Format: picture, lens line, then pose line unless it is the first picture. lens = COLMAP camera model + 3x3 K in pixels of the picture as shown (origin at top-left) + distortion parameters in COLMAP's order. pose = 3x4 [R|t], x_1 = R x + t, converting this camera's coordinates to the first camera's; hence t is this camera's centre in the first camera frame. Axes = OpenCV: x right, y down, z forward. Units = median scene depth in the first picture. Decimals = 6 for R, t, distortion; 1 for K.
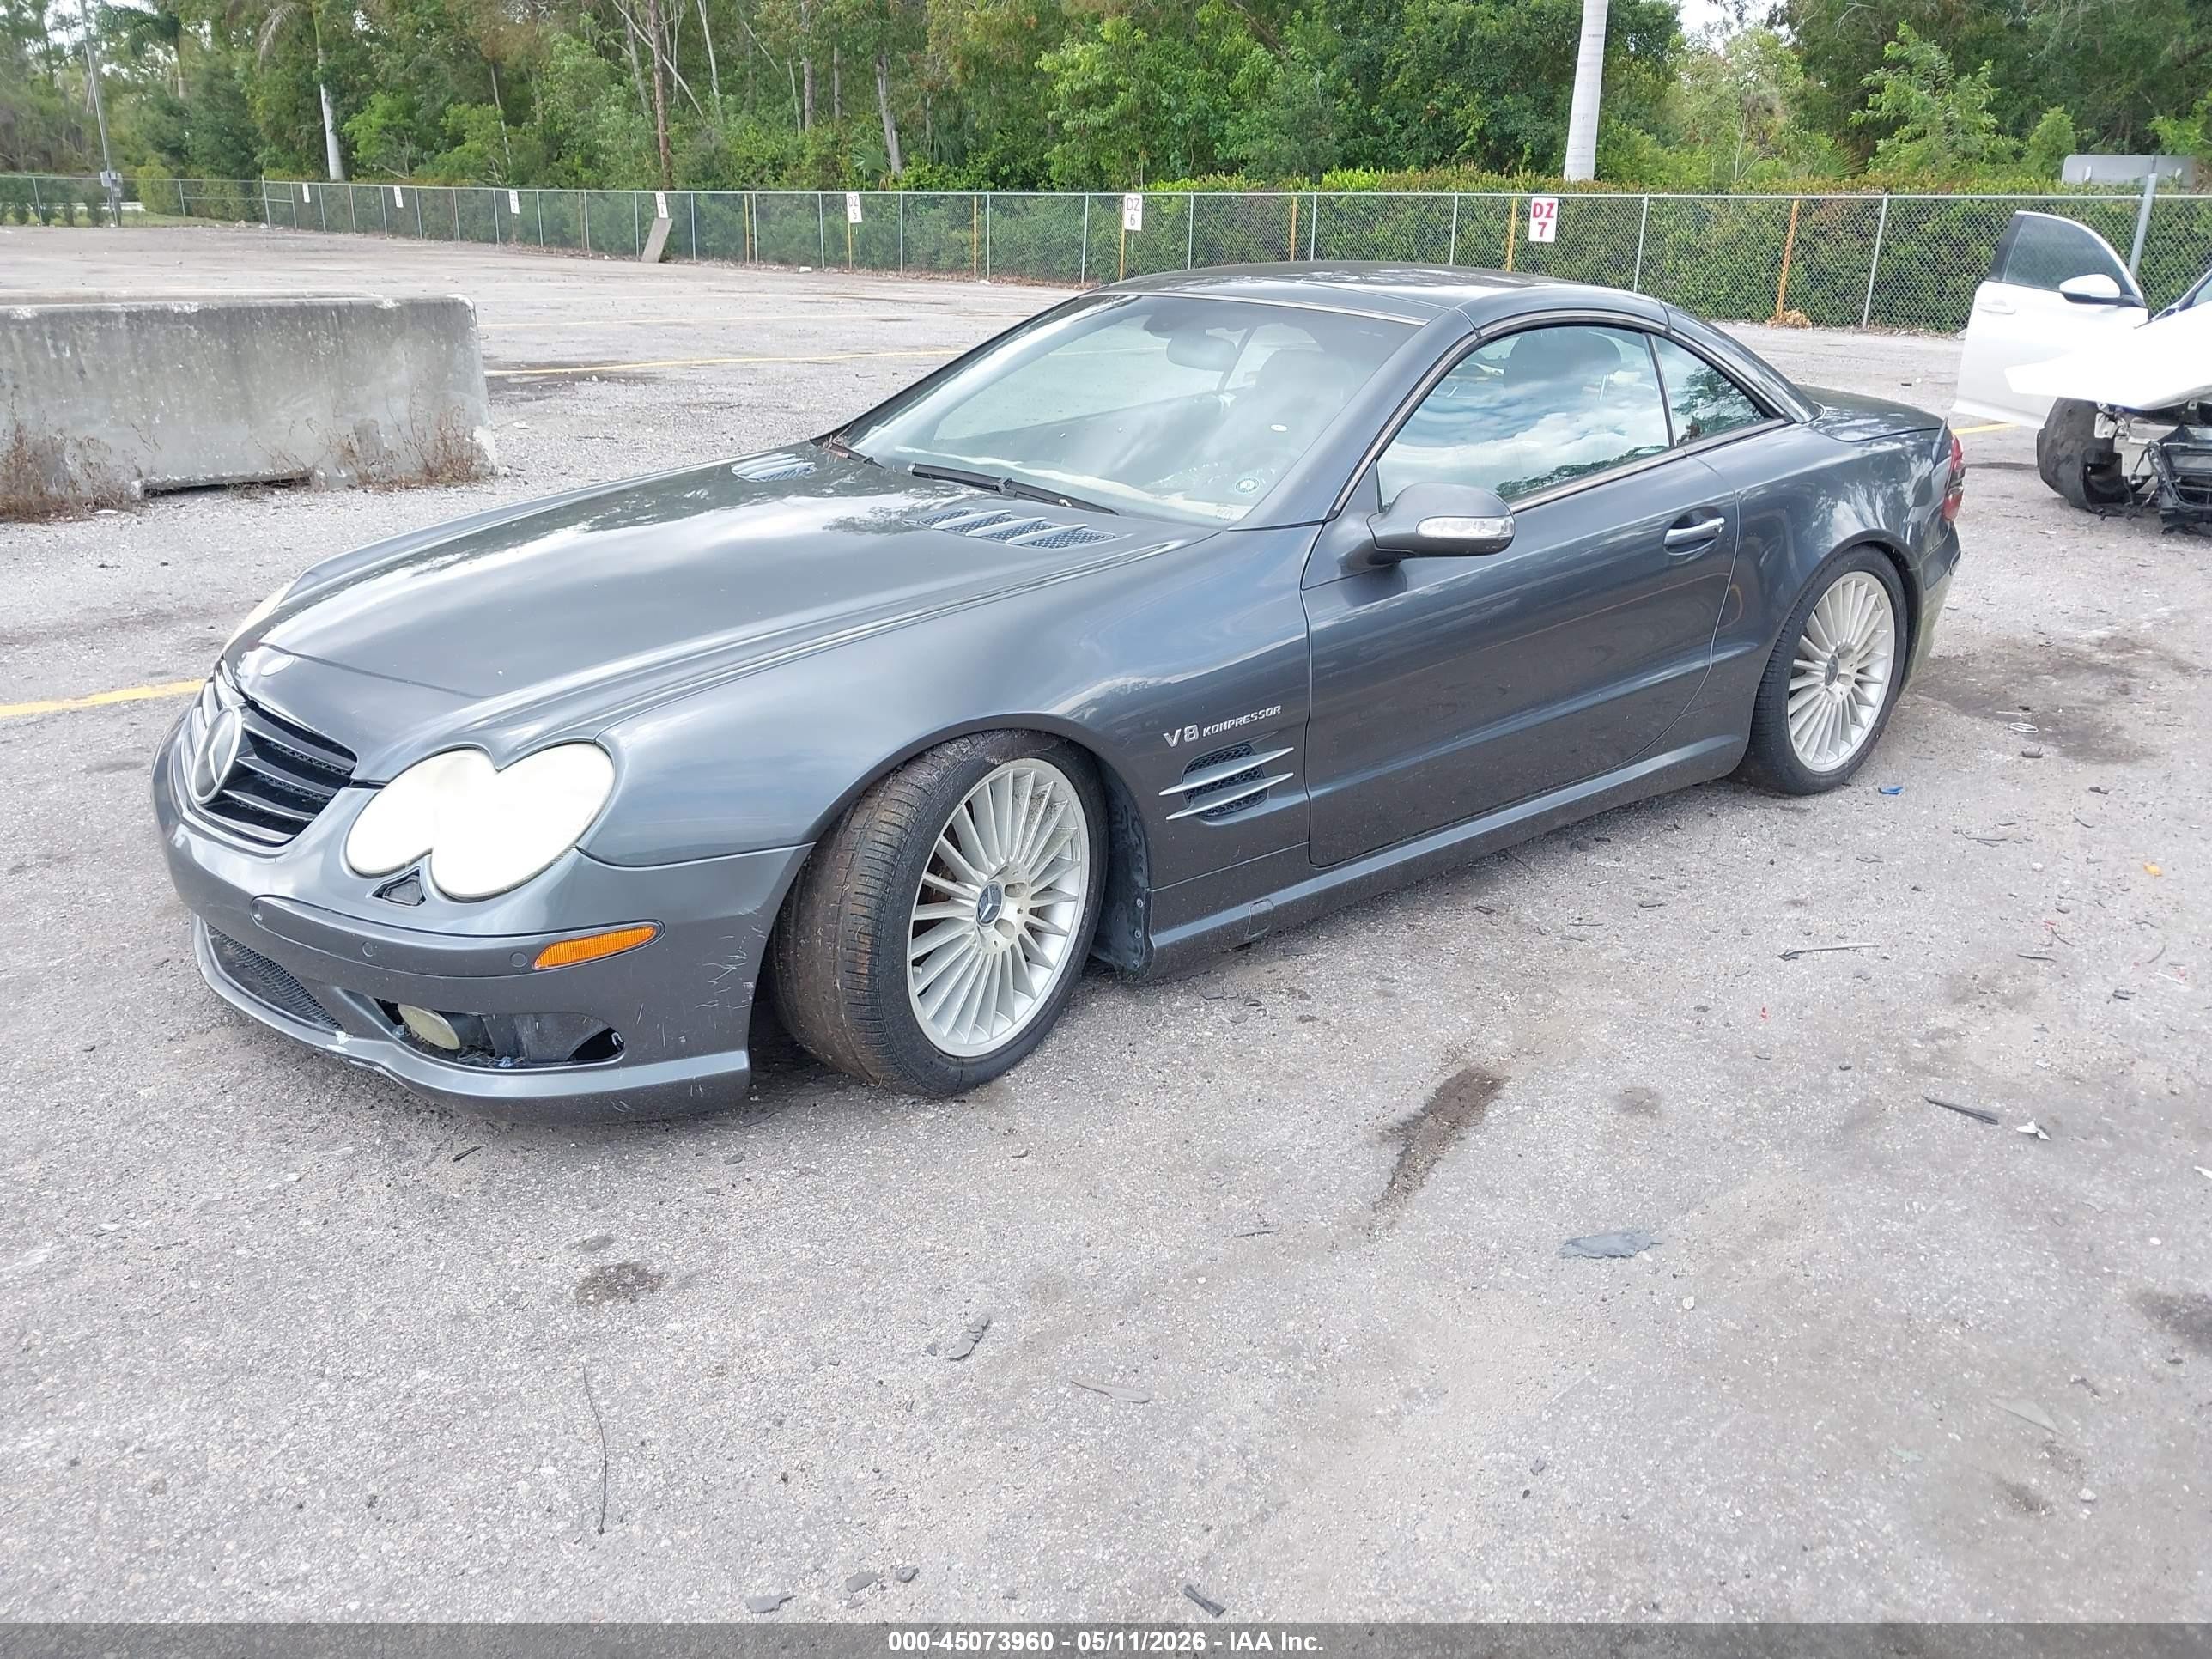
lens RADIAL K [[1754.9, 0, 1102.5], [0, 1754.9, 829.3], [0, 0, 1]] dist [-0.004344, 0.011567]
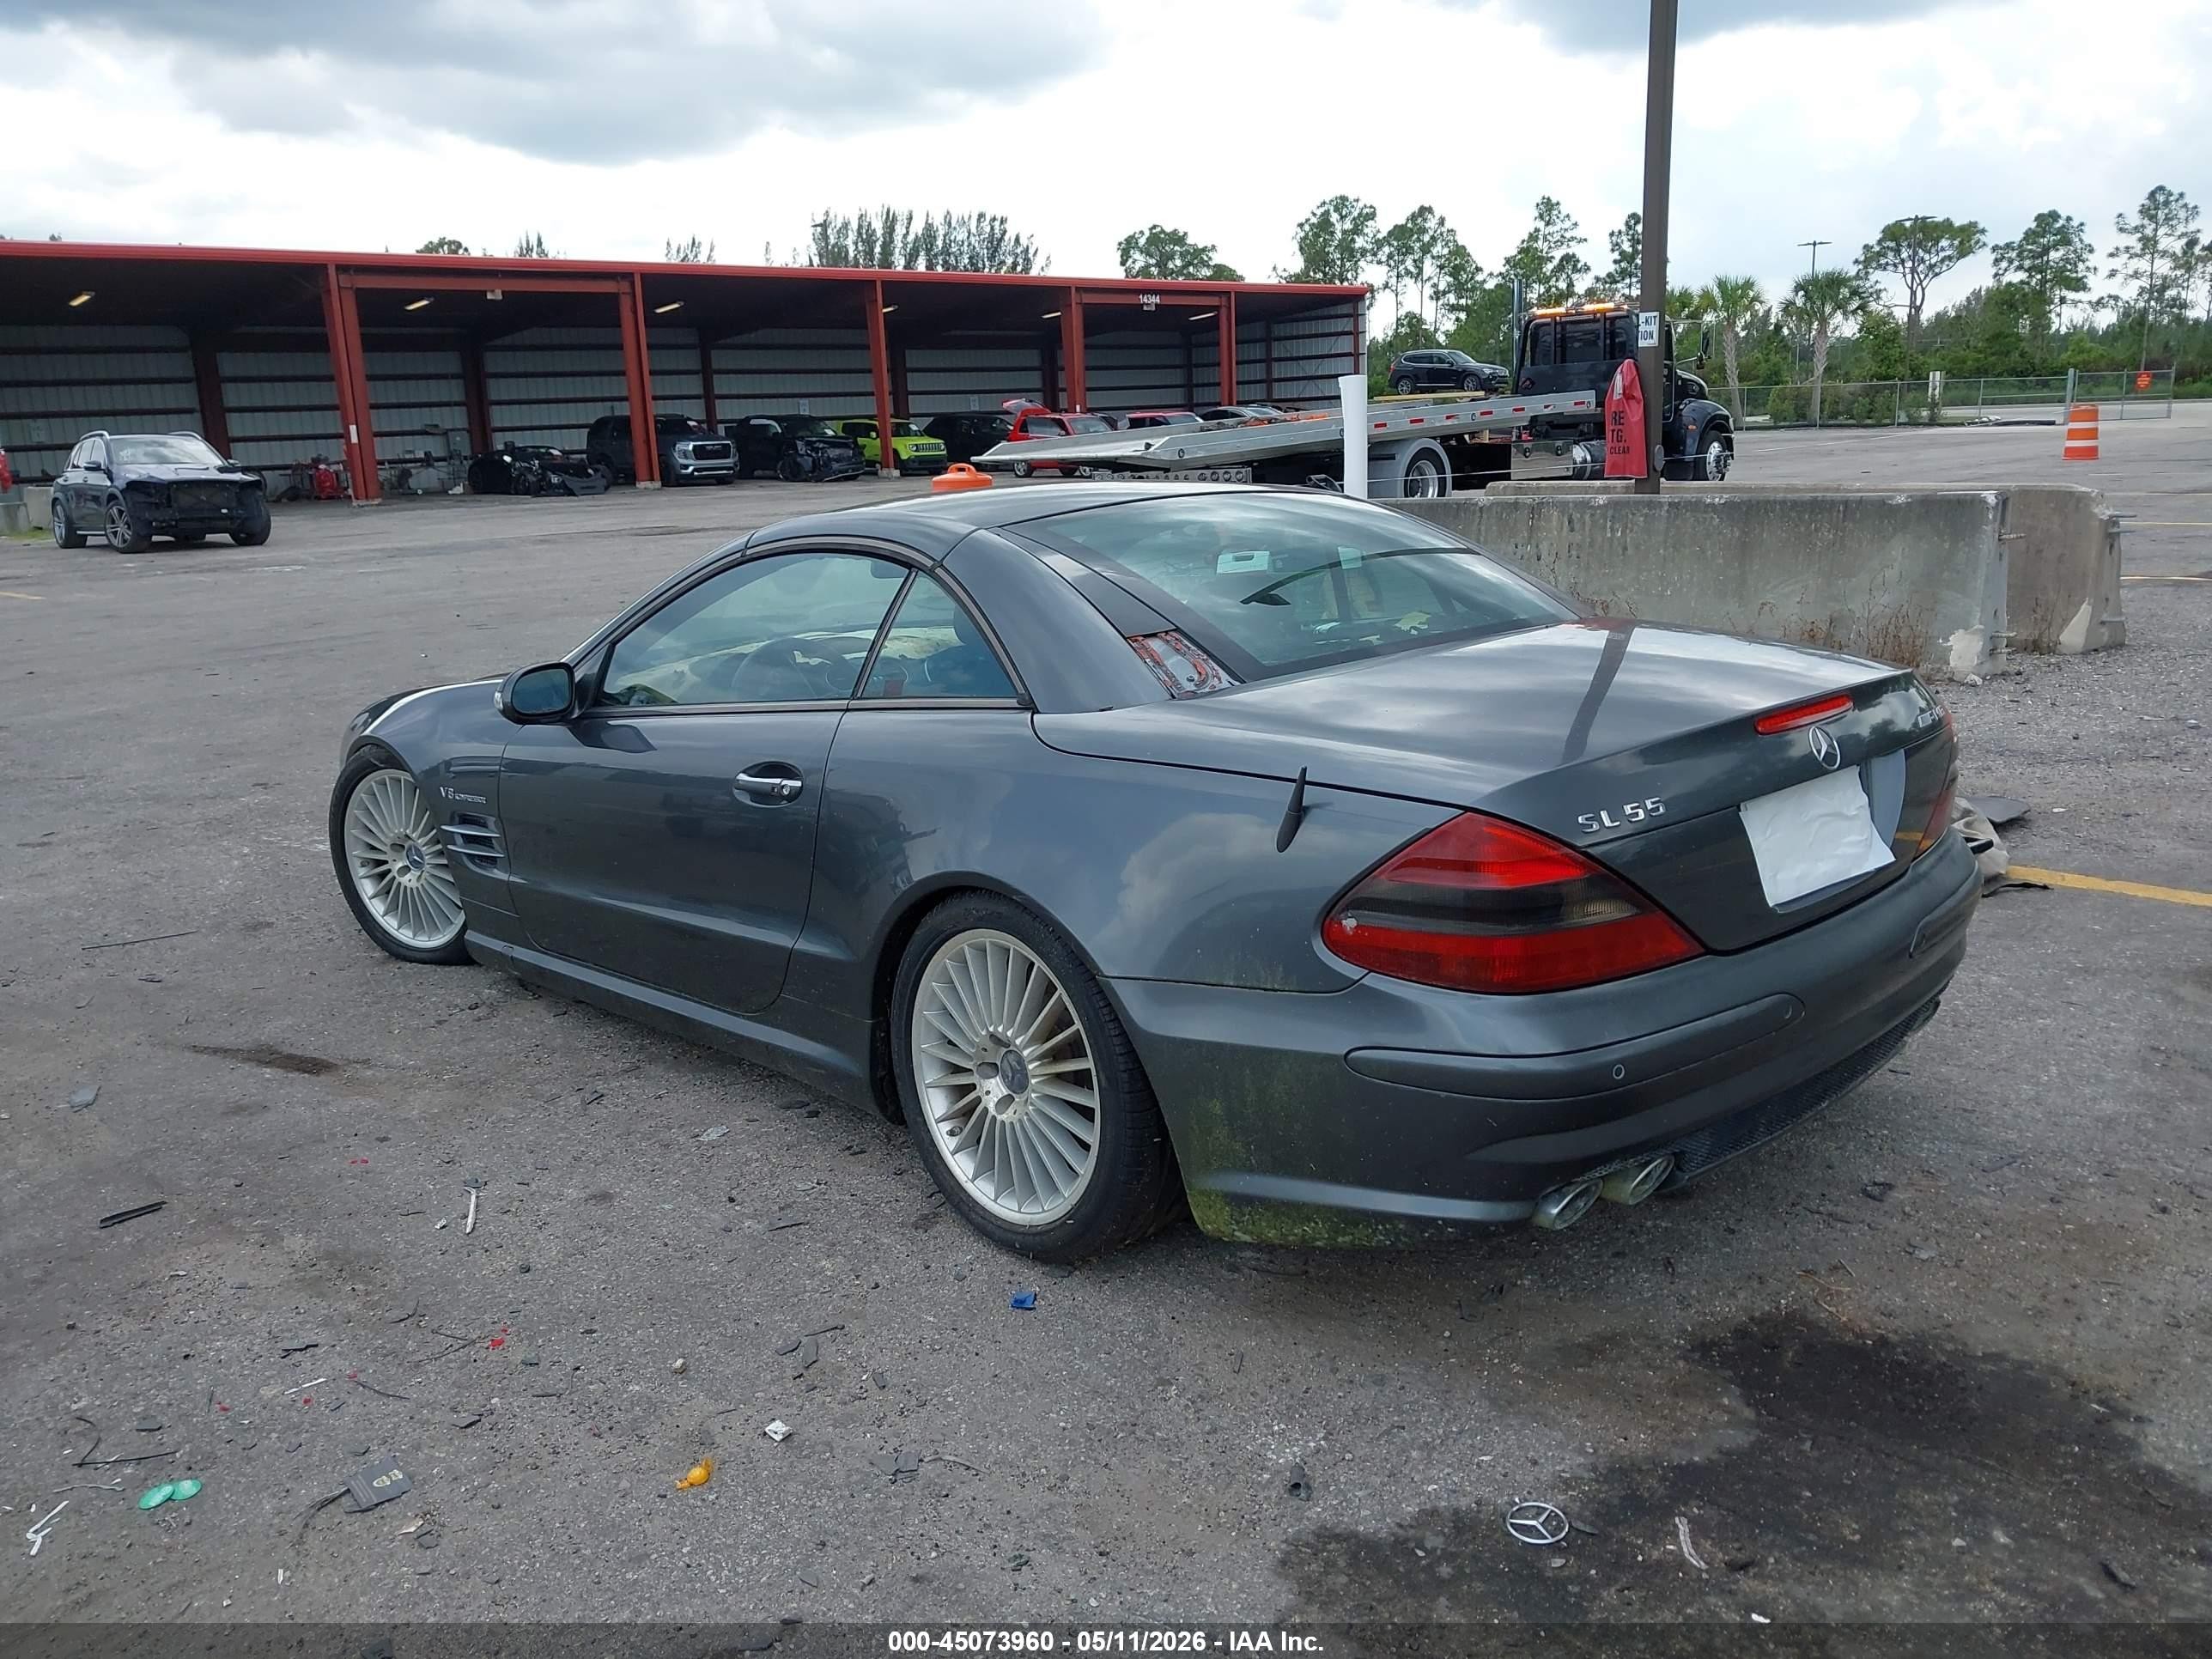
lens RADIAL K [[1756.0, 0, 1103.1], [0, 1756.0, 833.6], [0, 0, 1]] dist [-0.024849, 0.043805]
pose [[0.065494, 0.205833, -0.976393, 0.555330], [-0.292339, 0.939518, 0.178450, -0.162389], [0.954069, 0.273750, 0.121706, 0.487600]]
